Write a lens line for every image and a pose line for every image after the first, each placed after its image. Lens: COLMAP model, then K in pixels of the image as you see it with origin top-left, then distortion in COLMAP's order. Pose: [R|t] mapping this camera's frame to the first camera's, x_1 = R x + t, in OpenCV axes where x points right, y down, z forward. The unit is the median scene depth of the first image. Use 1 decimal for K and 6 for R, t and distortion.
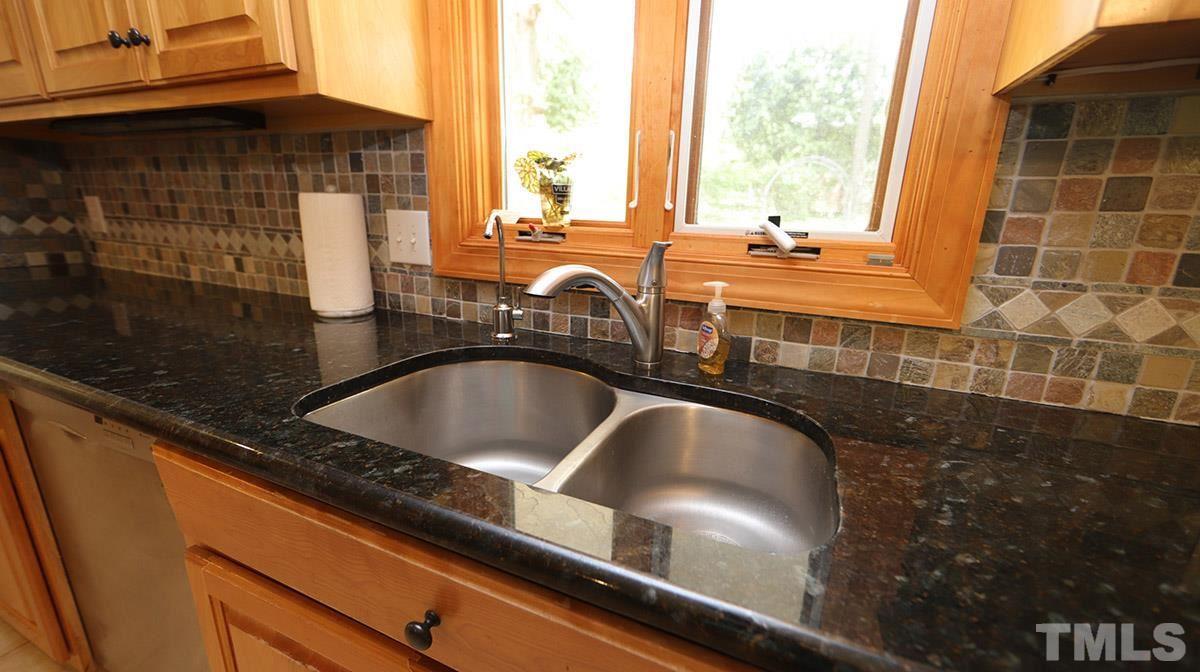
lens RADIAL K [[469.3, 0, 601.2], [0, 469.3, 336.7], [0, 0, 1]] dist [0.000550, 0.000494]
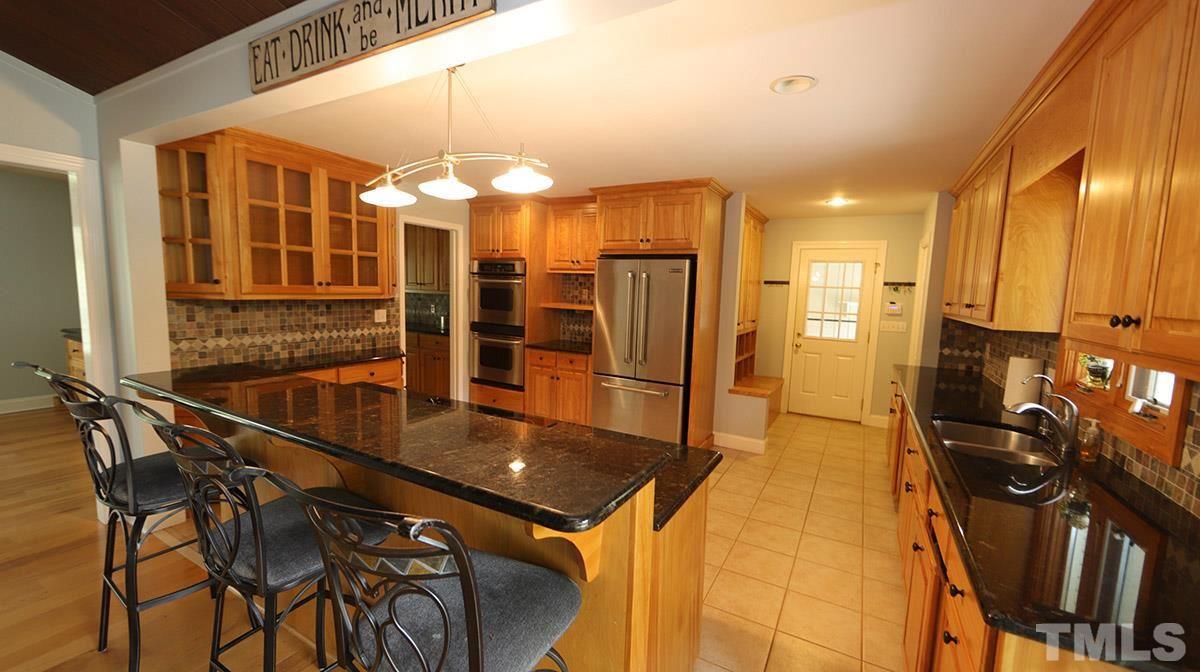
lens RADIAL K [[469.3, 0, 604.8], [0, 469.3, 338.0], [0, 0, 1]] dist [0.000550, 0.000494]
pose [[-0.092254, 0.070655, -0.993226, 2.234252], [-0.293844, 0.951125, 0.094954, -0.008843], [0.951391, 0.300614, -0.066984, -1.001504]]
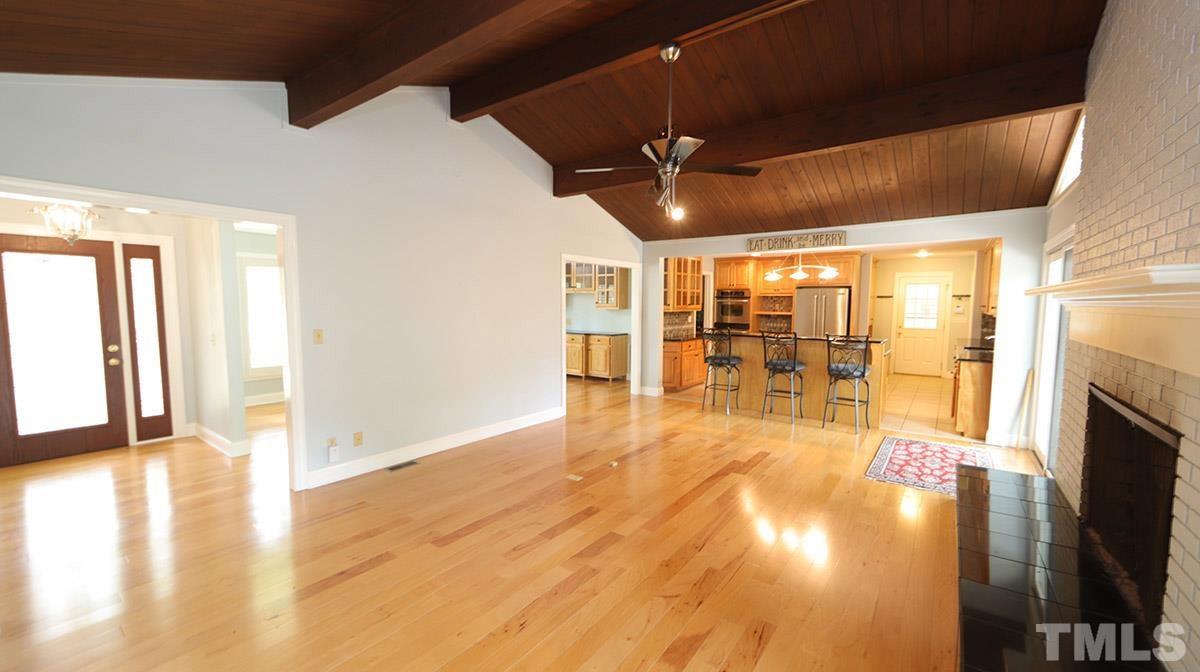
lens RADIAL K [[469.3, 0, 601.7], [0, 469.3, 338.0], [0, 0, 1]] dist [0.000550, 0.000494]
pose [[-0.226977, 0.042516, -0.972972, 7.477110], [-0.264902, 0.958684, 0.103689, 0.685646], [0.937181, 0.281277, -0.206337, -2.966456]]
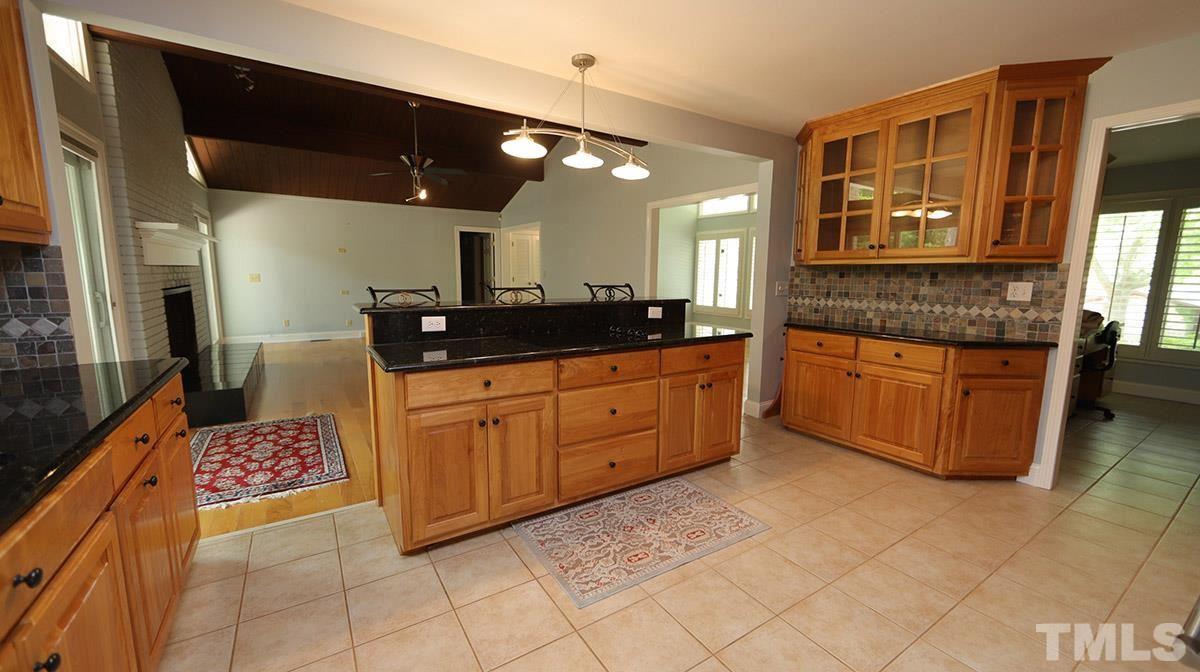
lens RADIAL K [[469.3, 0, 601.2], [0, 469.3, 338.7], [0, 0, 1]] dist [0.000550, 0.000494]
pose [[-0.834660, -0.118207, 0.537931, -1.376551], [0.106730, 0.923468, 0.368531, -0.262722], [-0.540325, 0.365012, -0.758166, 0.395415]]
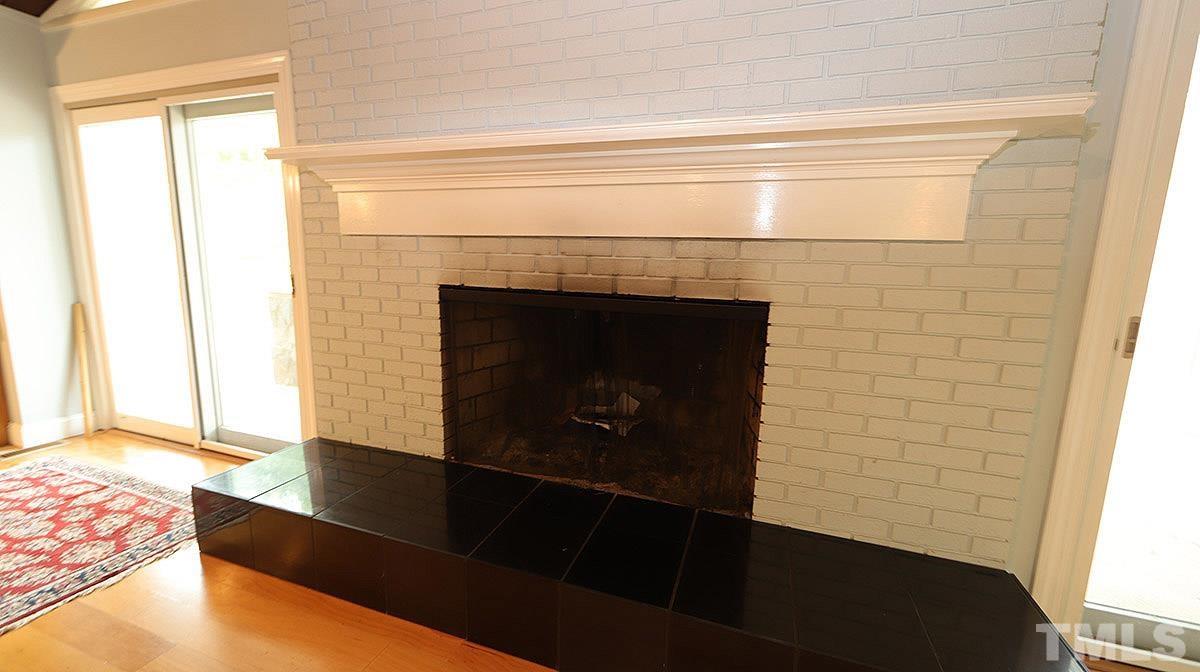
lens RADIAL K [[469.3, 0, 601.1], [0, 469.3, 338.8], [0, 0, 1]] dist [0.000550, 0.000494]
pose [[0.996969, -0.012298, 0.076818, 4.792697], [0.019871, 0.994928, -0.098612, 0.904360], [-0.075216, 0.099840, 0.992157, -2.894380]]
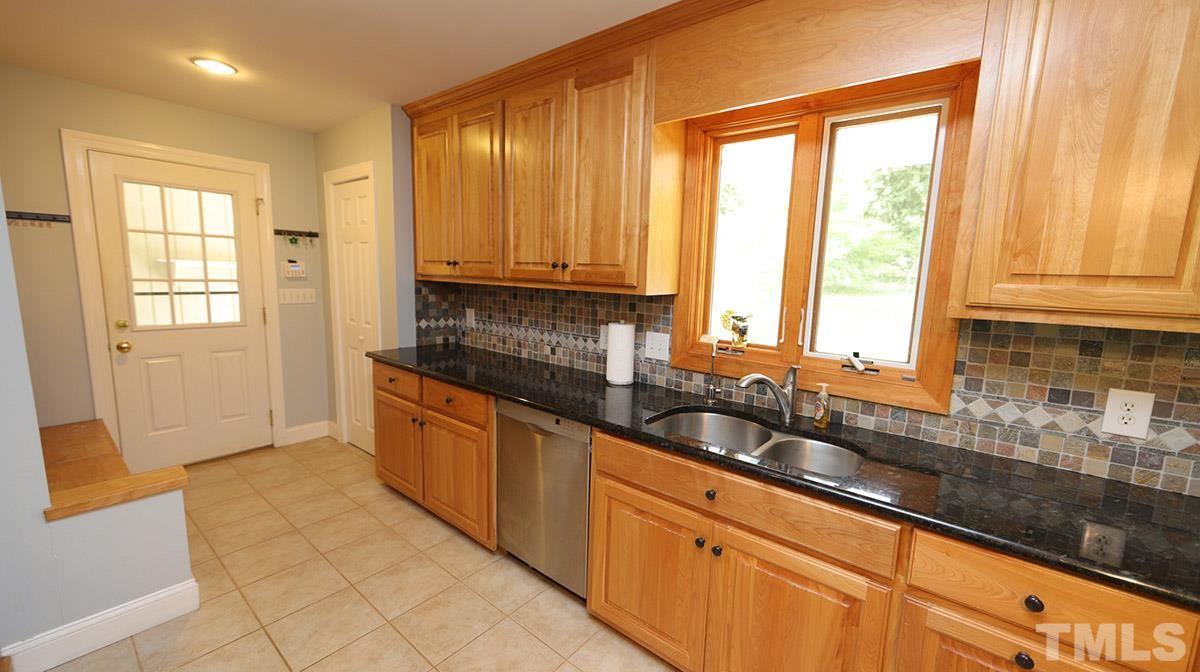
lens RADIAL K [[469.3, 0, 602.6], [0, 469.3, 338.0], [0, 0, 1]] dist [0.000550, 0.000494]
pose [[0.962927, 0.038015, -0.267071, -0.134307], [-0.072135, 0.990254, -0.119133, 0.004085], [0.259939, 0.133982, 0.956285, -1.133889]]
